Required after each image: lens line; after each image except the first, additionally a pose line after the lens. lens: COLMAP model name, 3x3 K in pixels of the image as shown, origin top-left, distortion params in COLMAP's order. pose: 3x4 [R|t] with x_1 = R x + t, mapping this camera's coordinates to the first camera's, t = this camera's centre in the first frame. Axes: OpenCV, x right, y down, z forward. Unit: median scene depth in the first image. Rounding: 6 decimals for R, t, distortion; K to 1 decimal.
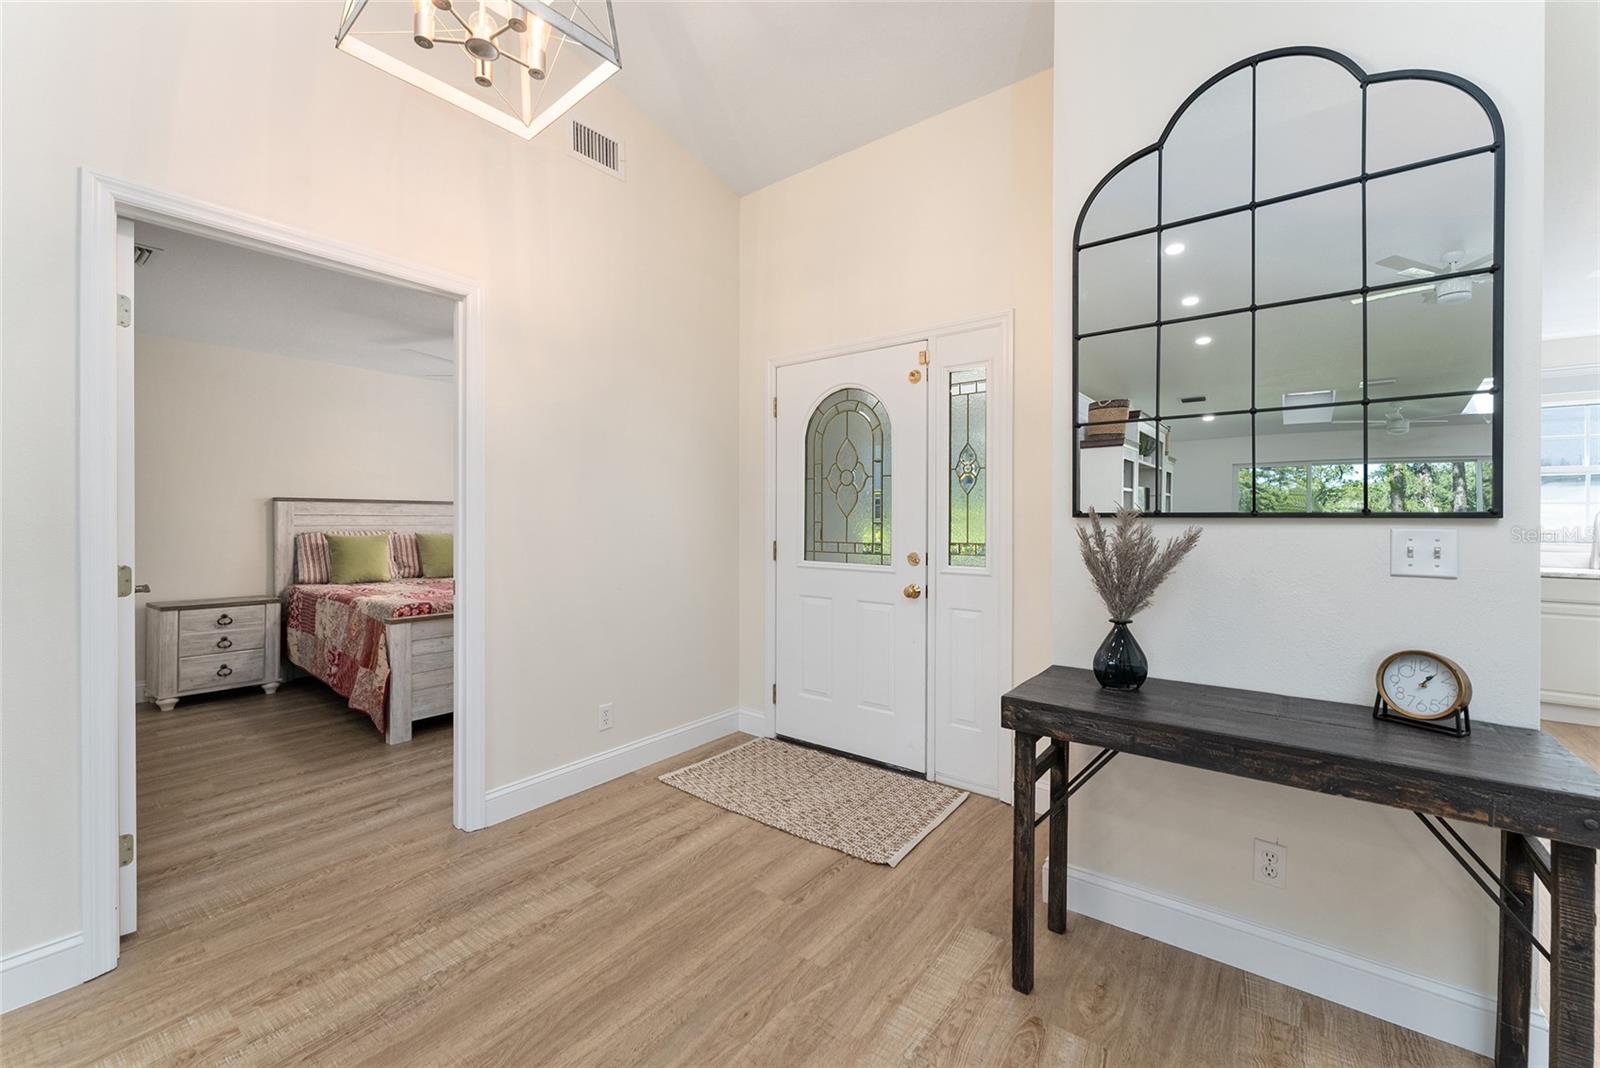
lens RADIAL K [[642.4, 0, 786.3], [0, 642.4, 521.4], [0, 0, 1]] dist [-0.007906, -0.000372]
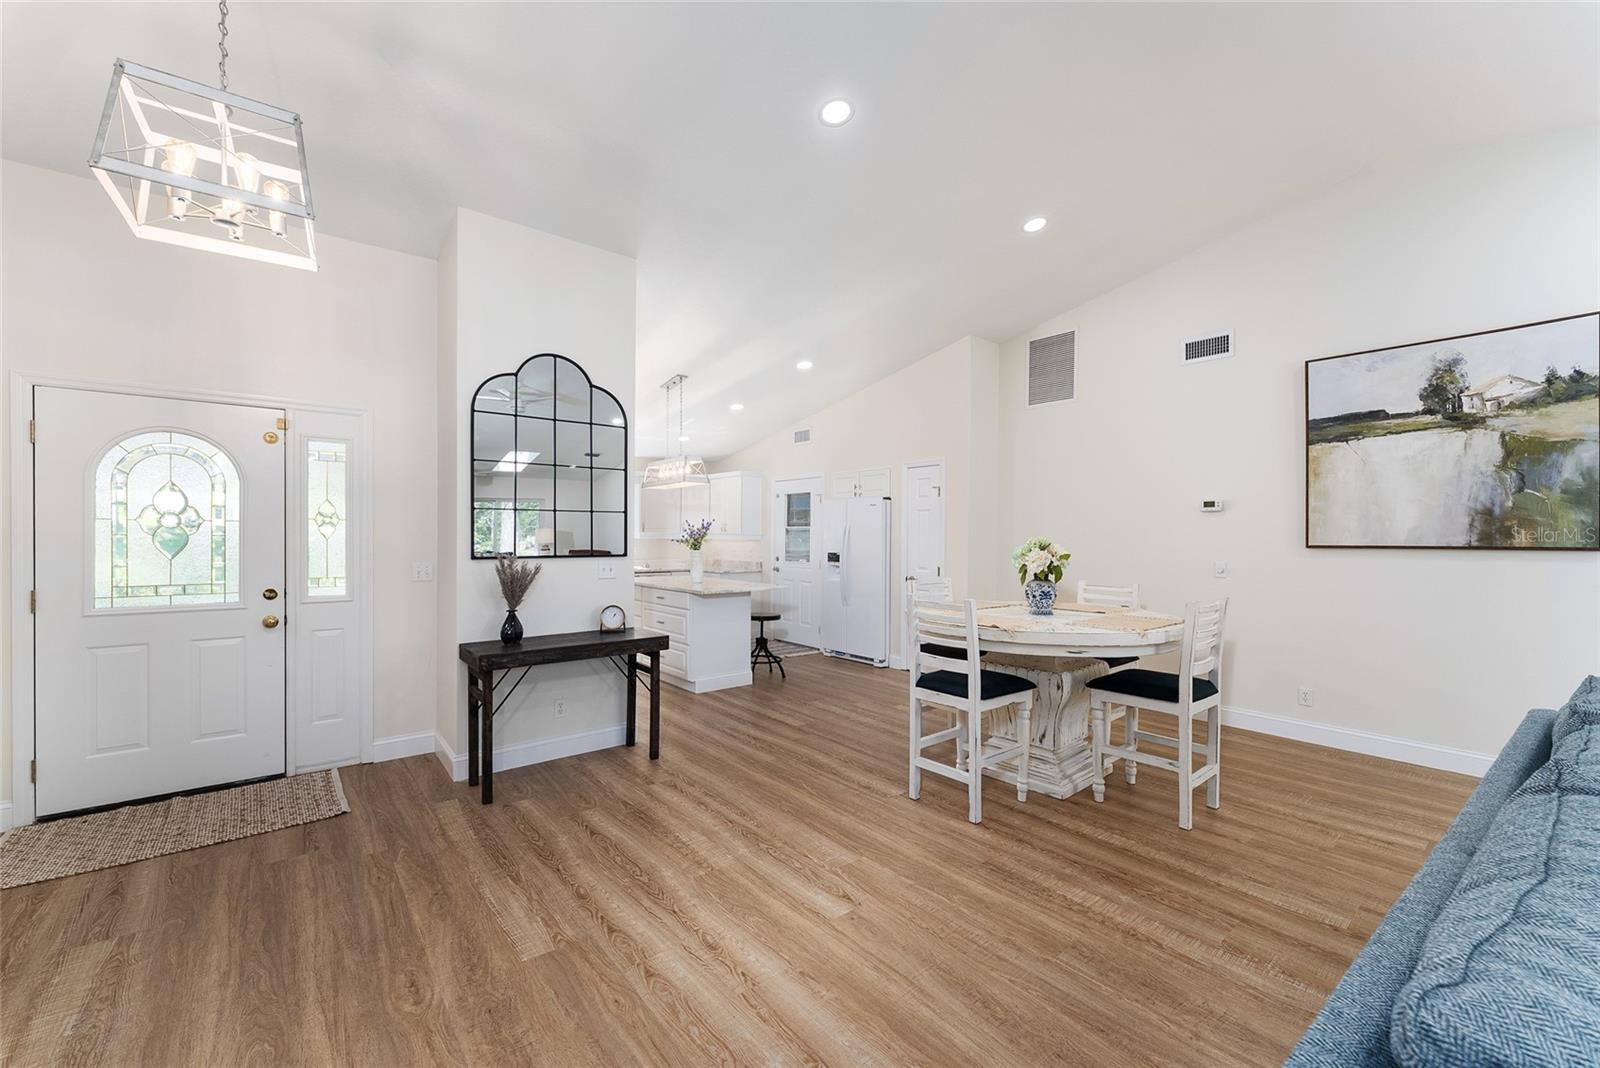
lens RADIAL K [[642.4, 0, 793.3], [0, 642.4, 537.8], [0, 0, 1]] dist [-0.007906, -0.000372]
pose [[0.250182, -0.004683, 0.968187, -0.950135], [0.003001, 0.999987, 0.004062, -0.063564], [-0.968194, 0.001889, 0.250193, -0.293455]]
